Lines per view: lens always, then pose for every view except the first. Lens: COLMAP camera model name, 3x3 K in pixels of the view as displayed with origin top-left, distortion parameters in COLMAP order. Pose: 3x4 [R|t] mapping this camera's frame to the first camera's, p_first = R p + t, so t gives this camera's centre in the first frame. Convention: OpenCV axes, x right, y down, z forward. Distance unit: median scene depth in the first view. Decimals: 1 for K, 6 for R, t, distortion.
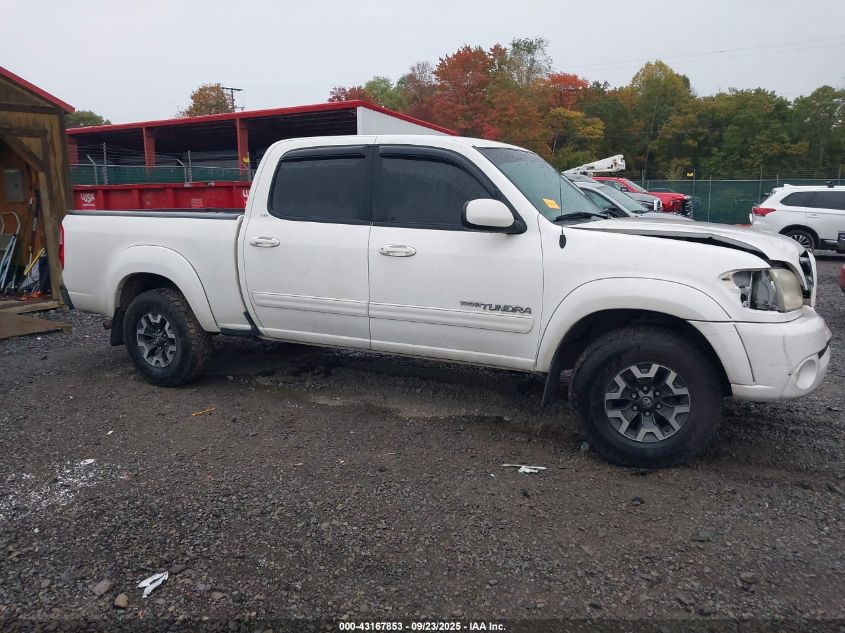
lens RADIAL K [[661.1, 0, 417.7], [0, 661.1, 319.0], [0, 0, 1]] dist [0.001543, 0.006352]
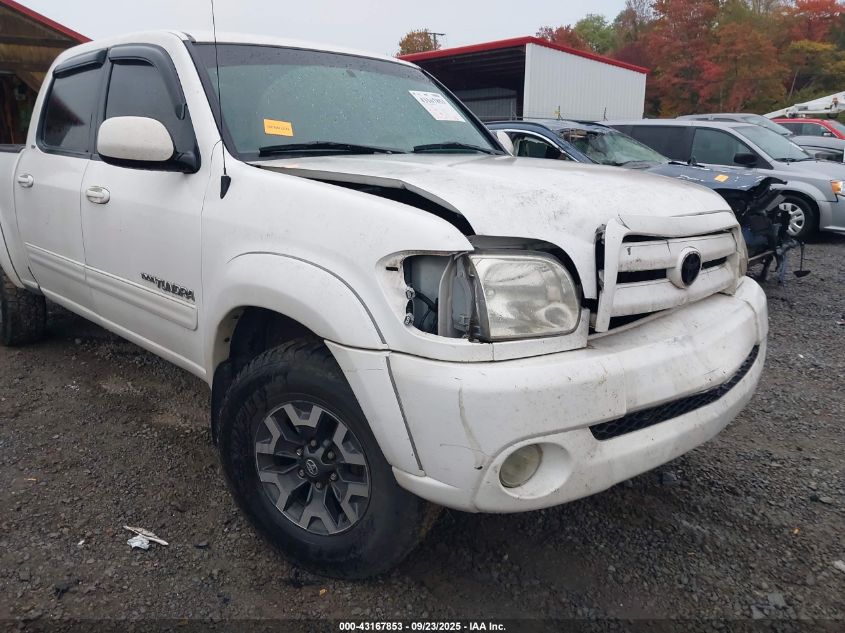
lens RADIAL K [[661.1, 0, 426.6], [0, 661.1, 313.3], [0, 0, 1]] dist [0.001543, 0.006352]
pose [[0.952439, 0.081556, -0.293614, 0.447641], [-0.062124, 0.995252, 0.074925, -0.044839], [0.298330, -0.053121, 0.952983, 0.353274]]
